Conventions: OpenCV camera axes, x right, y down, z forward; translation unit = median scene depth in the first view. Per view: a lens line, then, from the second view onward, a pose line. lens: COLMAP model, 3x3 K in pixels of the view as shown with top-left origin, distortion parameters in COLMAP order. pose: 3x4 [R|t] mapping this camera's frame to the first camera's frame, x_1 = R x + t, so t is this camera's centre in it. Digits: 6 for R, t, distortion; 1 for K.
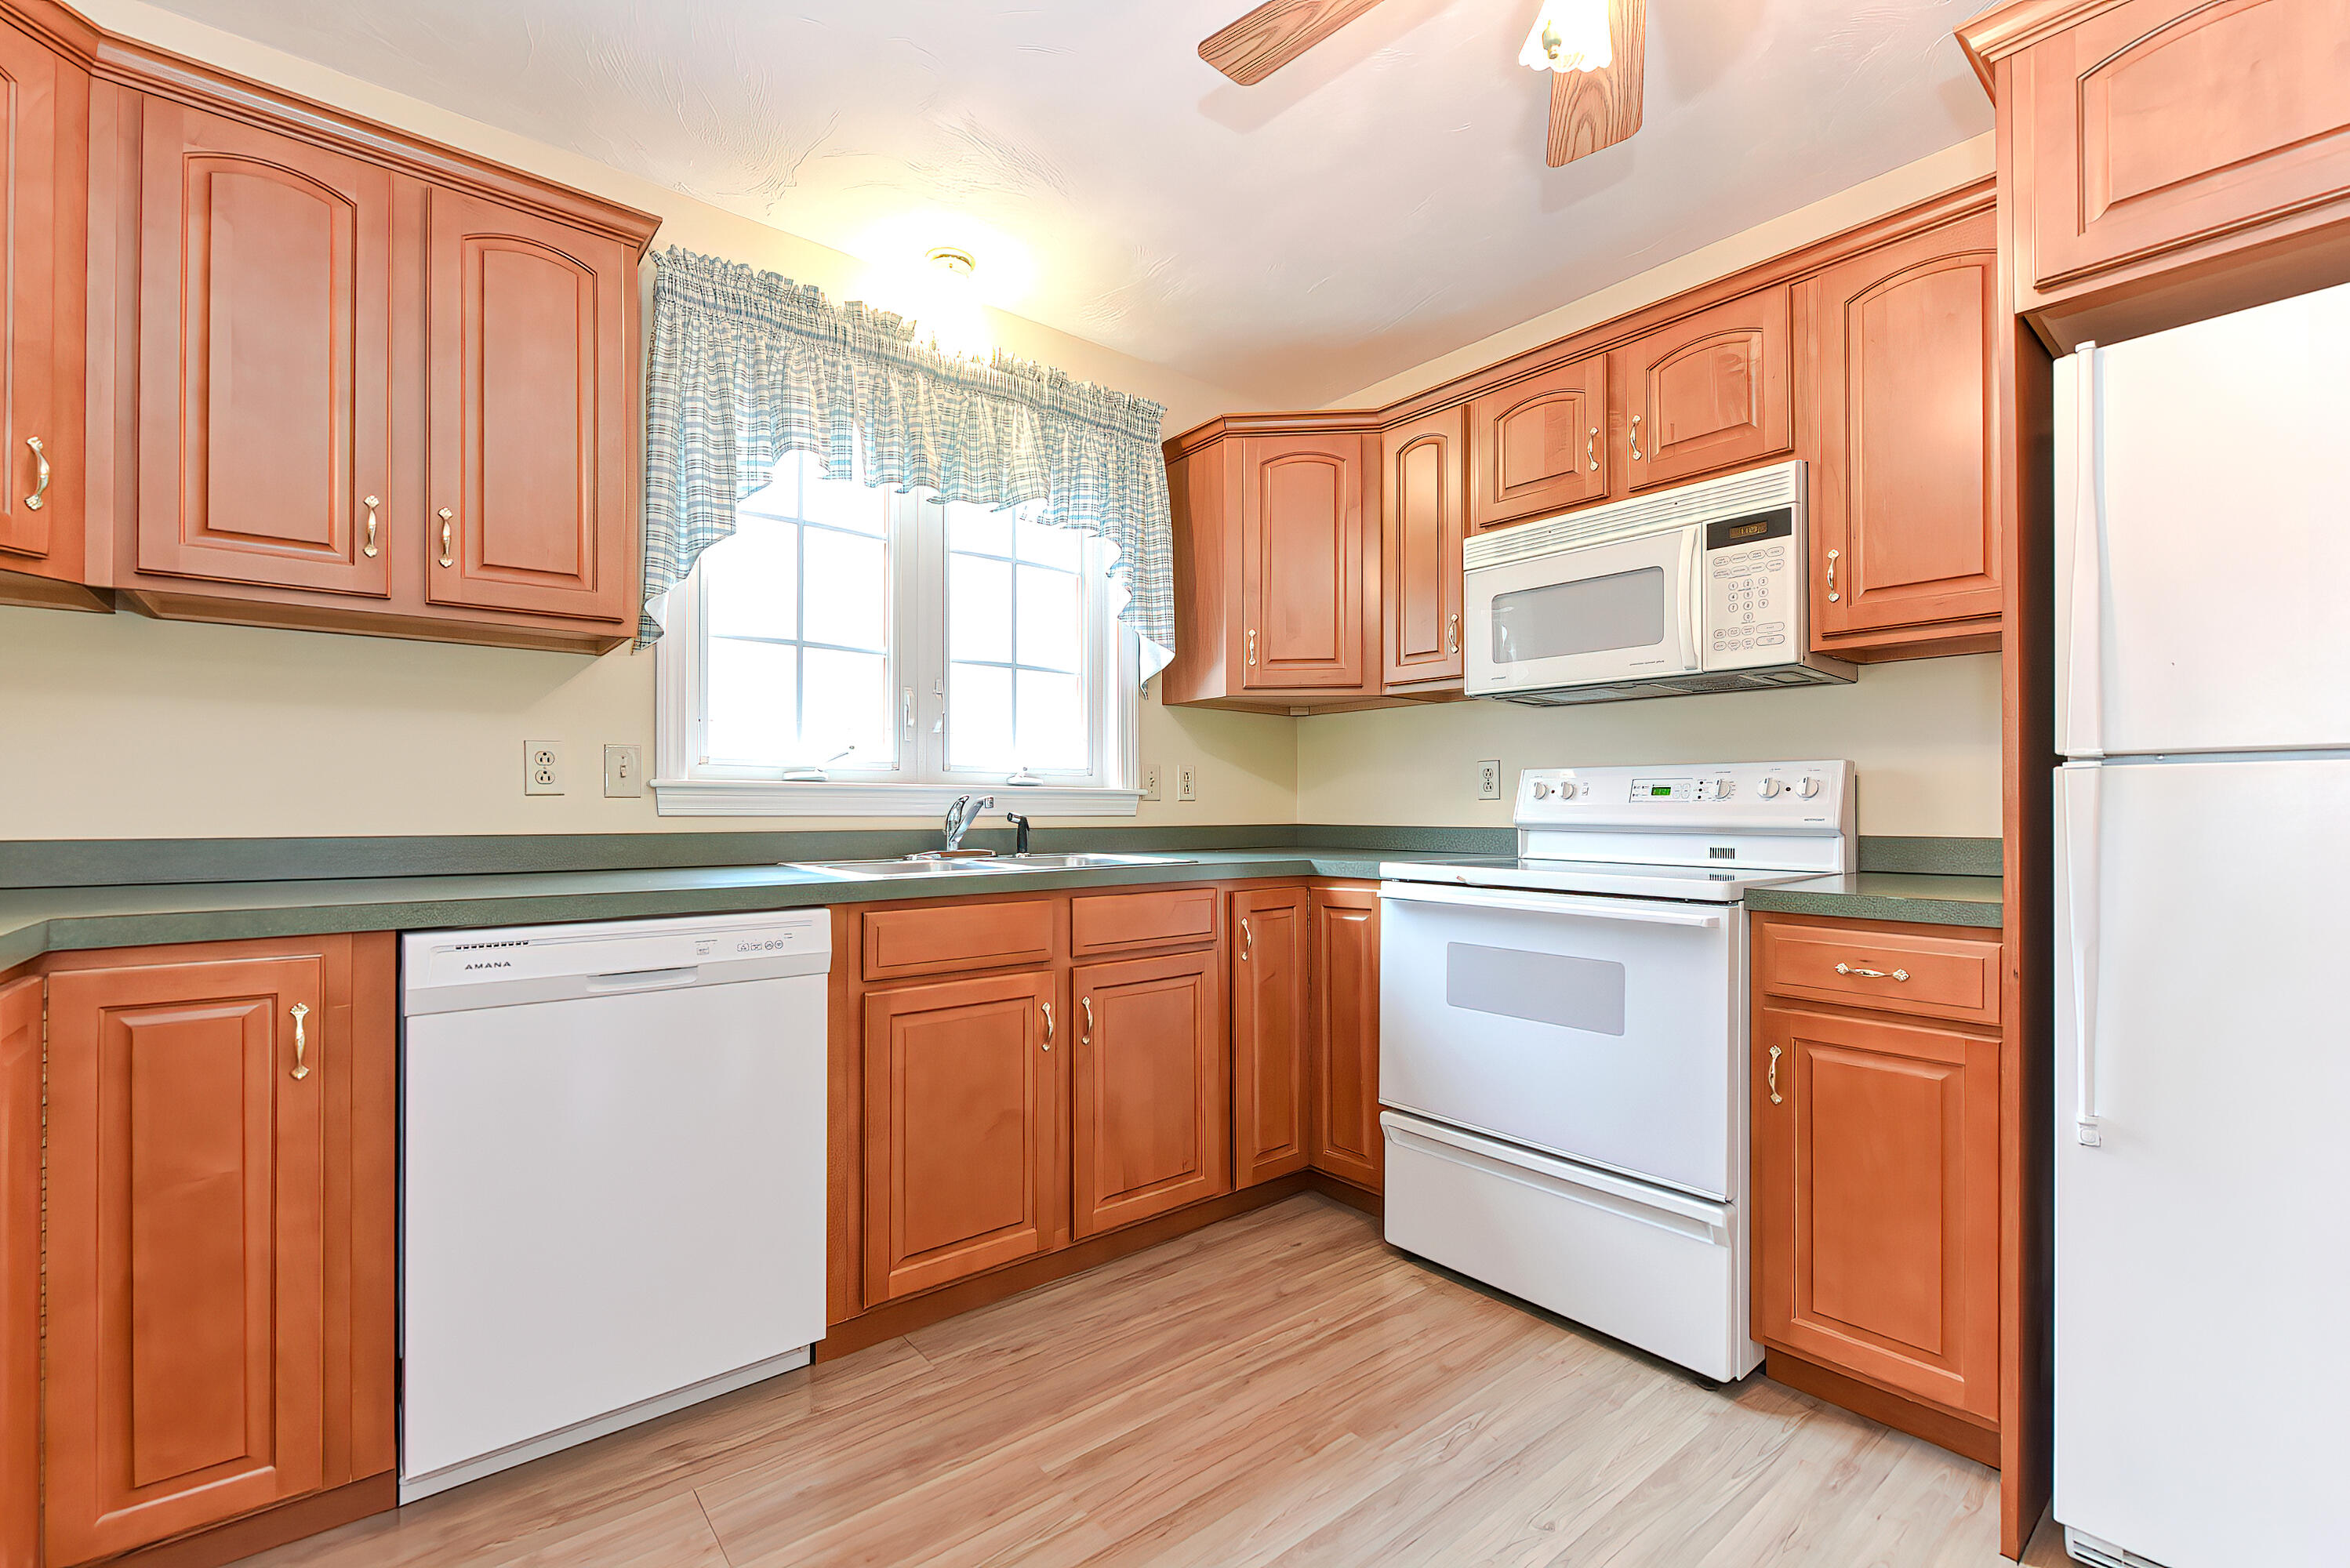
lens RADIAL K [[1028.6, 0, 1081.1], [0, 1028.6, 796.1], [0, 0, 1]] dist [0.000374, -0.001588]
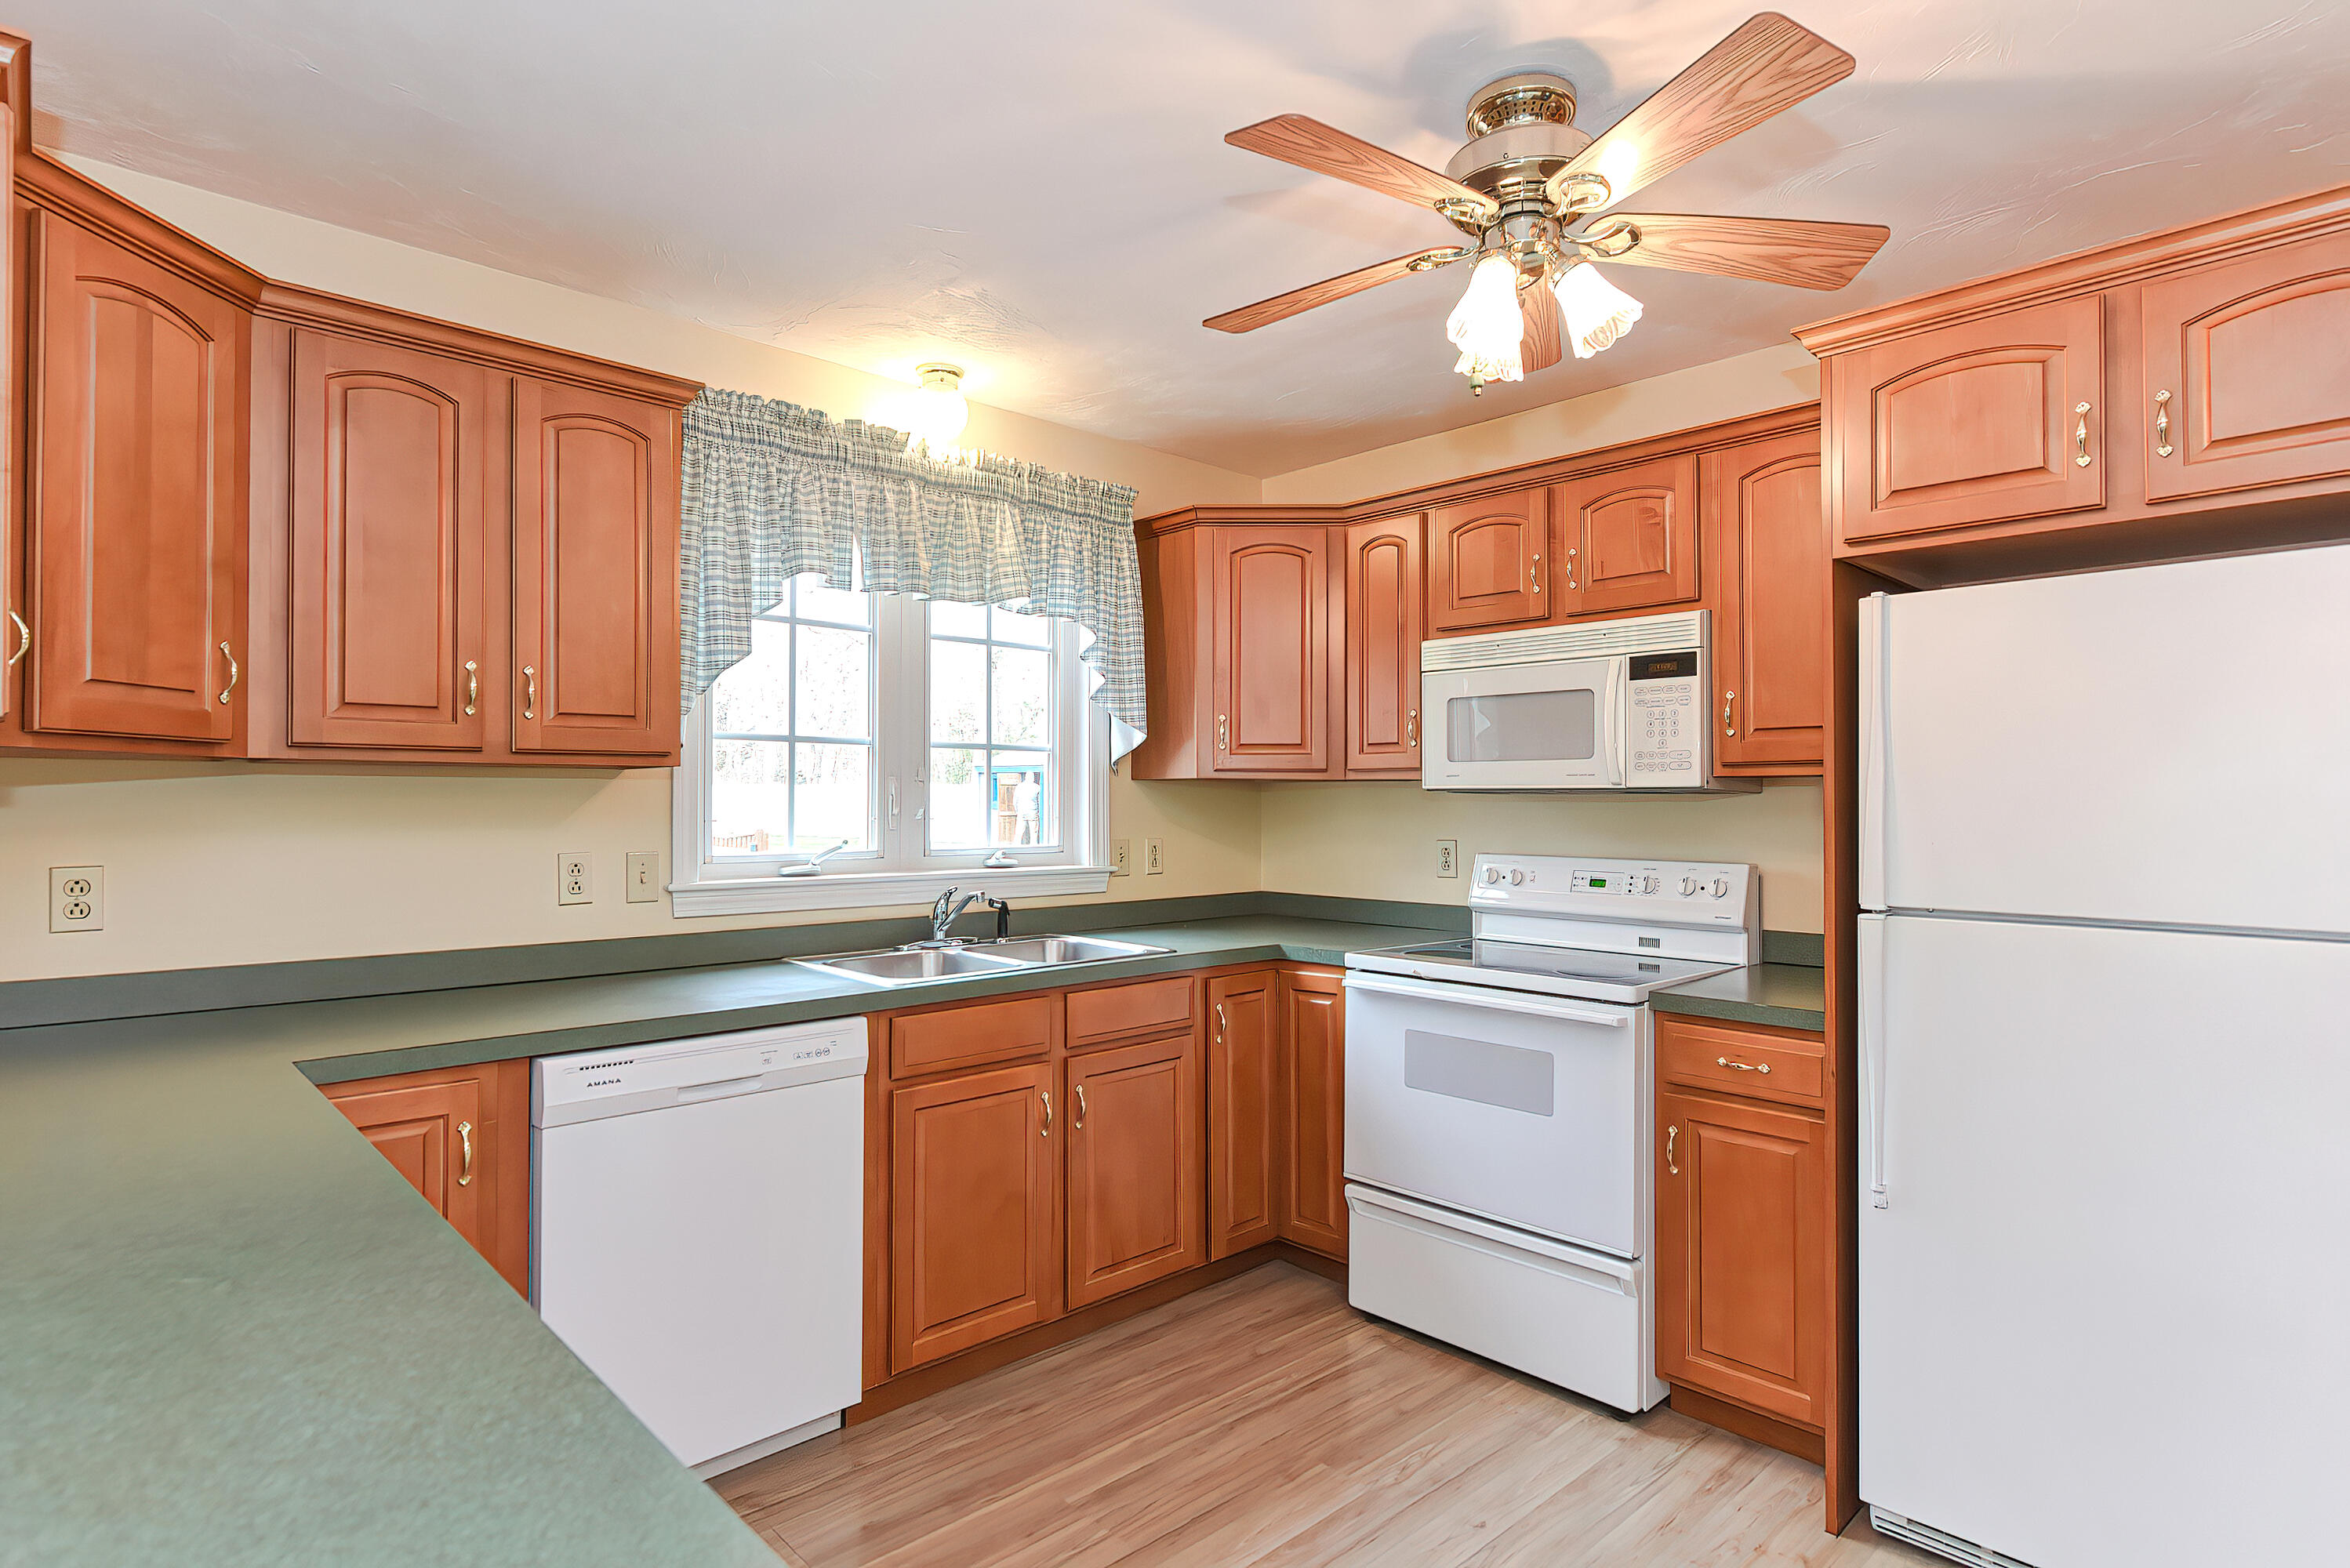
lens RADIAL K [[1224.7, 0, 1085.1], [0, 1224.7, 786.0], [0, 0, 1]] dist [0.001497, 0.002076]
pose [[0.996931, 0.004049, 0.078178, -0.094990], [-0.003211, 0.999936, -0.010841, -0.110294], [-0.078217, 0.010557, 0.996880, -0.302643]]
